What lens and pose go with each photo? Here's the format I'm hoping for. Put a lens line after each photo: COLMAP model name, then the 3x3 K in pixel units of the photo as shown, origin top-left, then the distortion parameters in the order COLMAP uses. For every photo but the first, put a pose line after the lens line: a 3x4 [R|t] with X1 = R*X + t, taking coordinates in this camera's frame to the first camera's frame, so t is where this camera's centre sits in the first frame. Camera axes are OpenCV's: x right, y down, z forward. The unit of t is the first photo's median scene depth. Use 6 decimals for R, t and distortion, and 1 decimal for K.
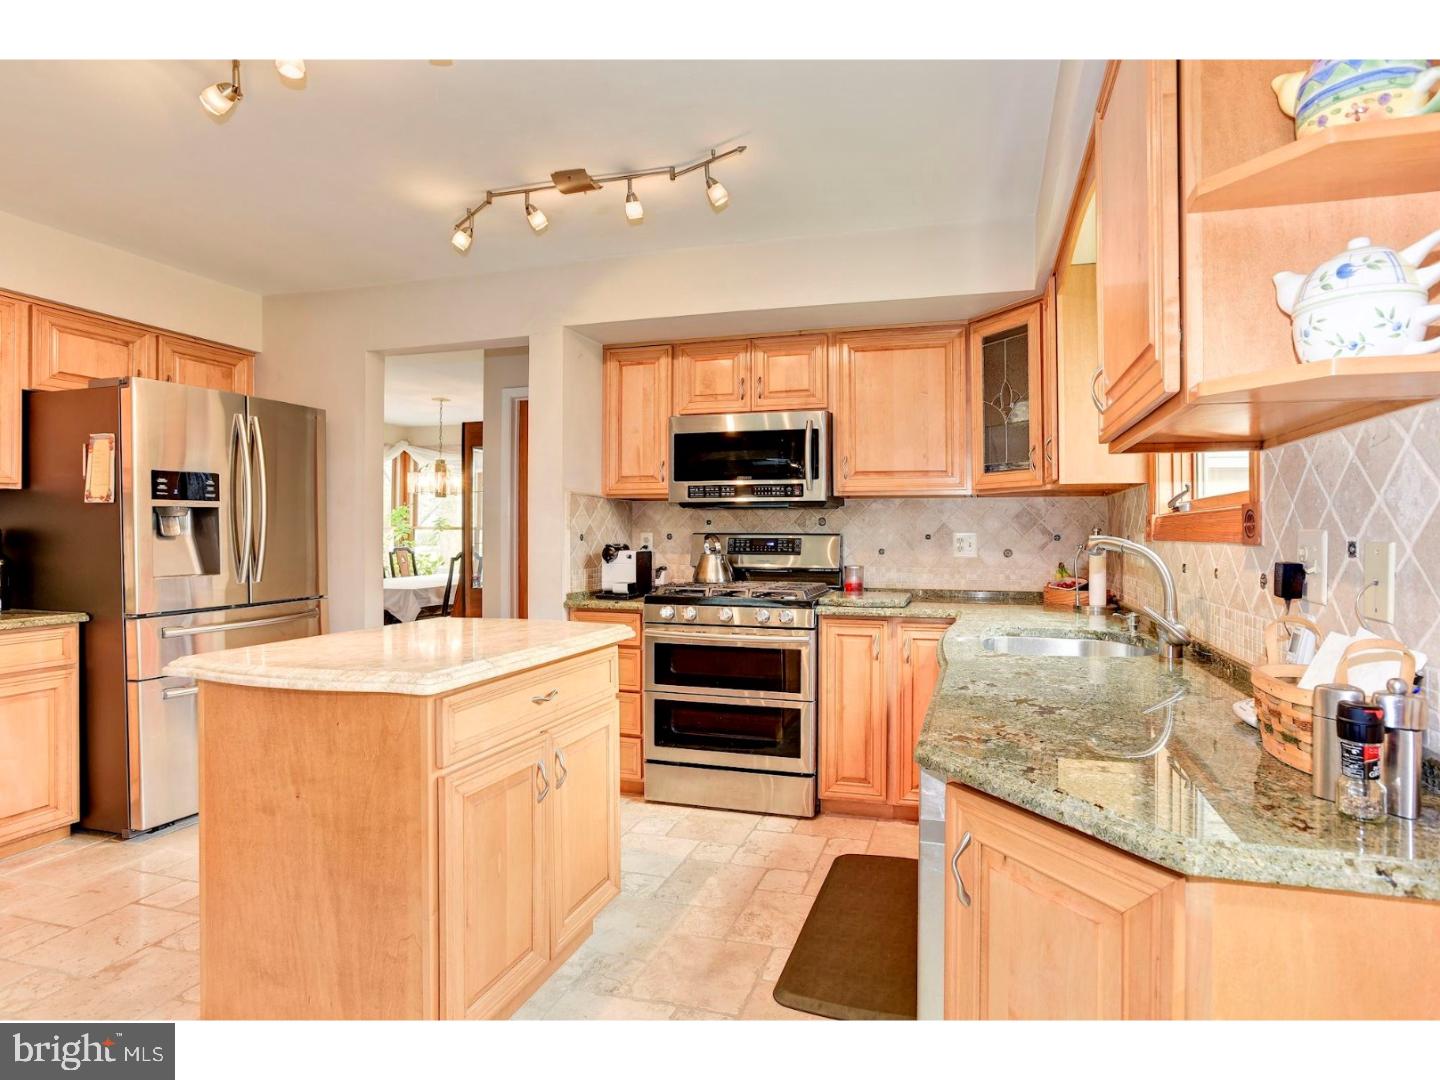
lens RADIAL K [[728.2, 0, 825.0], [0, 728.2, 538.6], [0, 0, 1]] dist [-0.044069, 0.013469]
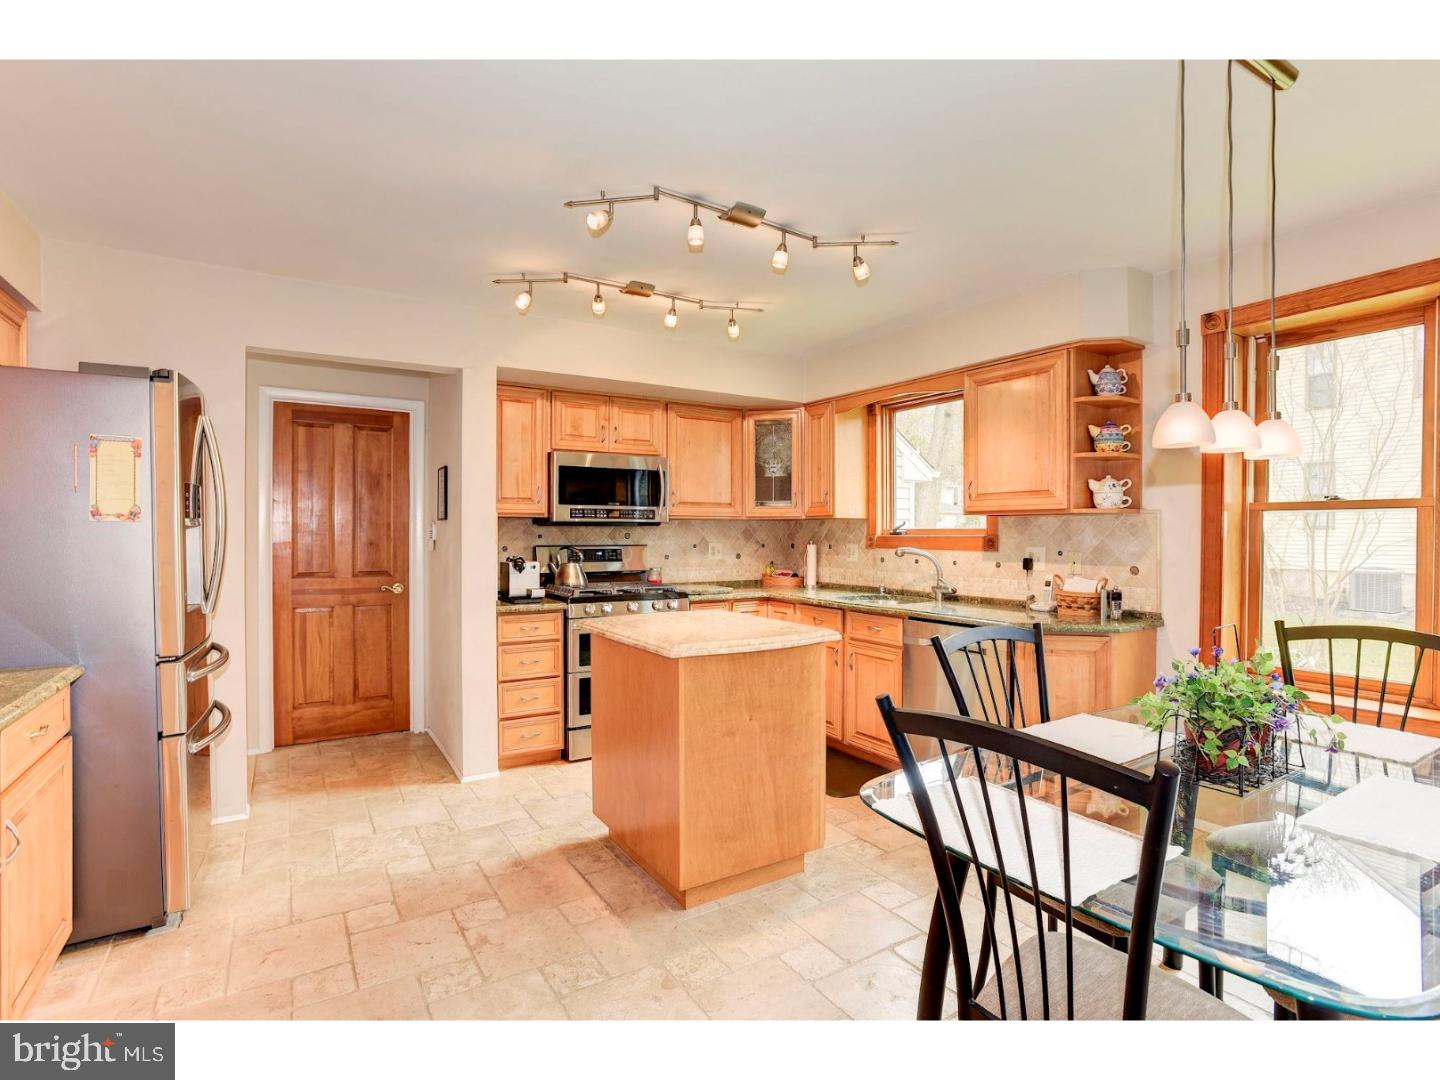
lens RADIAL K [[728.2, 0, 711.3], [0, 728.2, 552.5], [0, 0, 1]] dist [-0.044069, 0.013469]
pose [[0.686152, -0.020730, 0.727162, -1.062061], [0.003199, 0.999670, 0.025480, -0.031949], [-0.727451, -0.015157, 0.685992, -0.035290]]
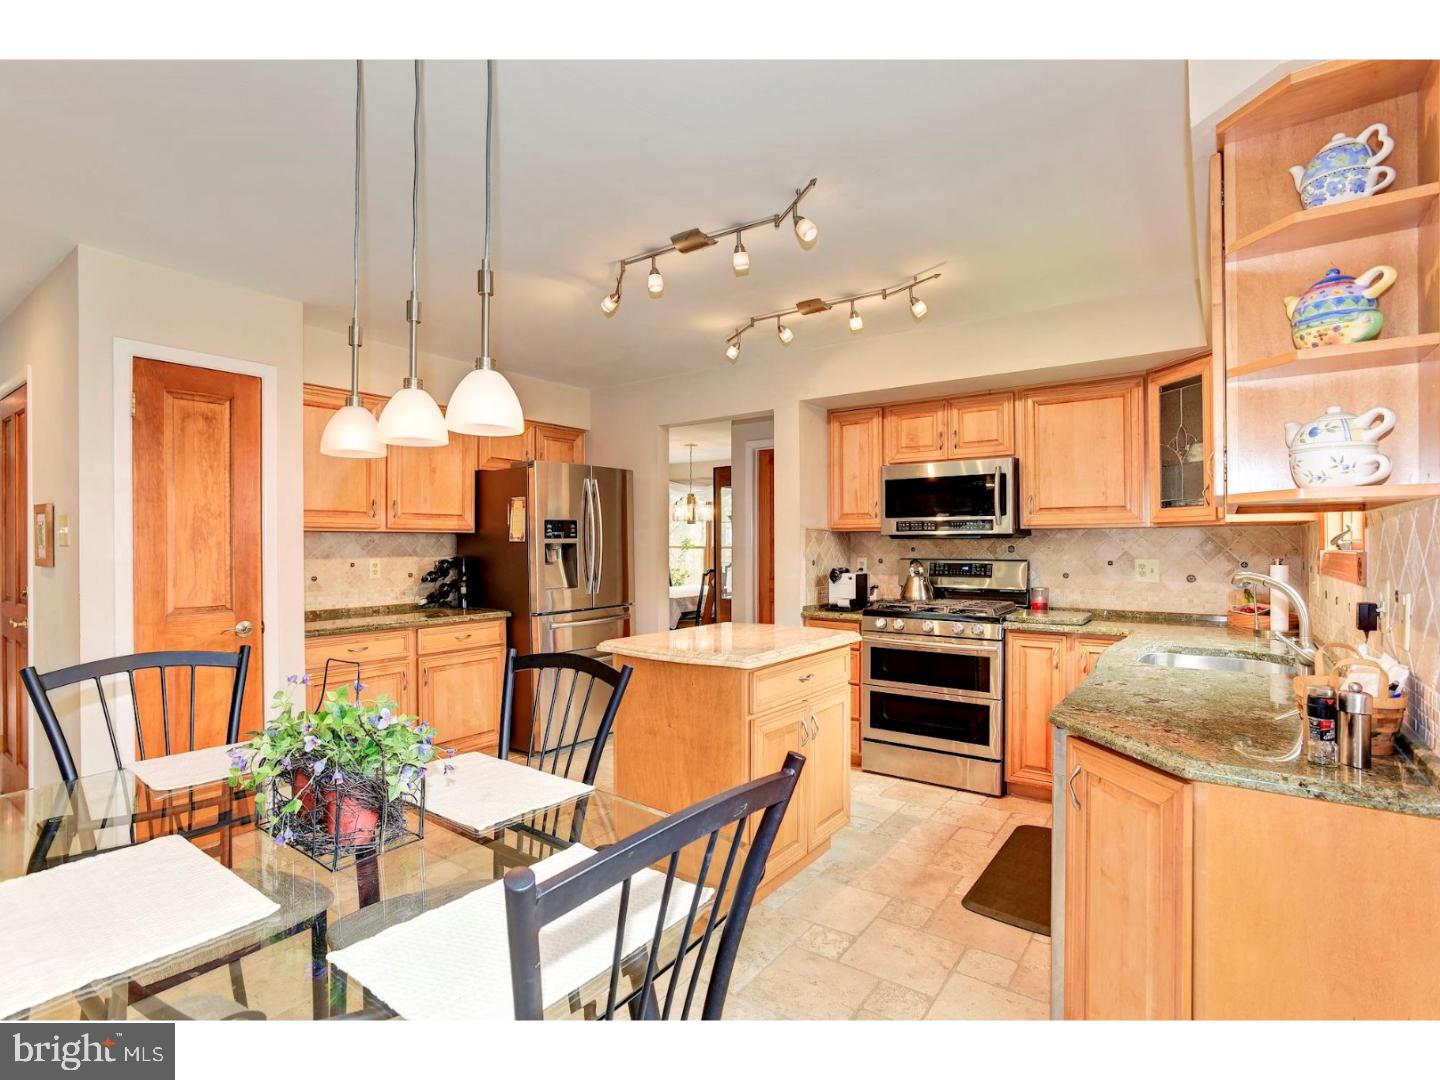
lens RADIAL K [[728.2, 0, 737.4], [0, 728.2, 549.6], [0, 0, 1]] dist [-0.044069, 0.013469]
pose [[0.925676, -0.002056, -0.378311, 0.034096], [0.002973, 0.999994, 0.001838, -0.031654], [0.378305, -0.002825, 0.925677, -0.286400]]
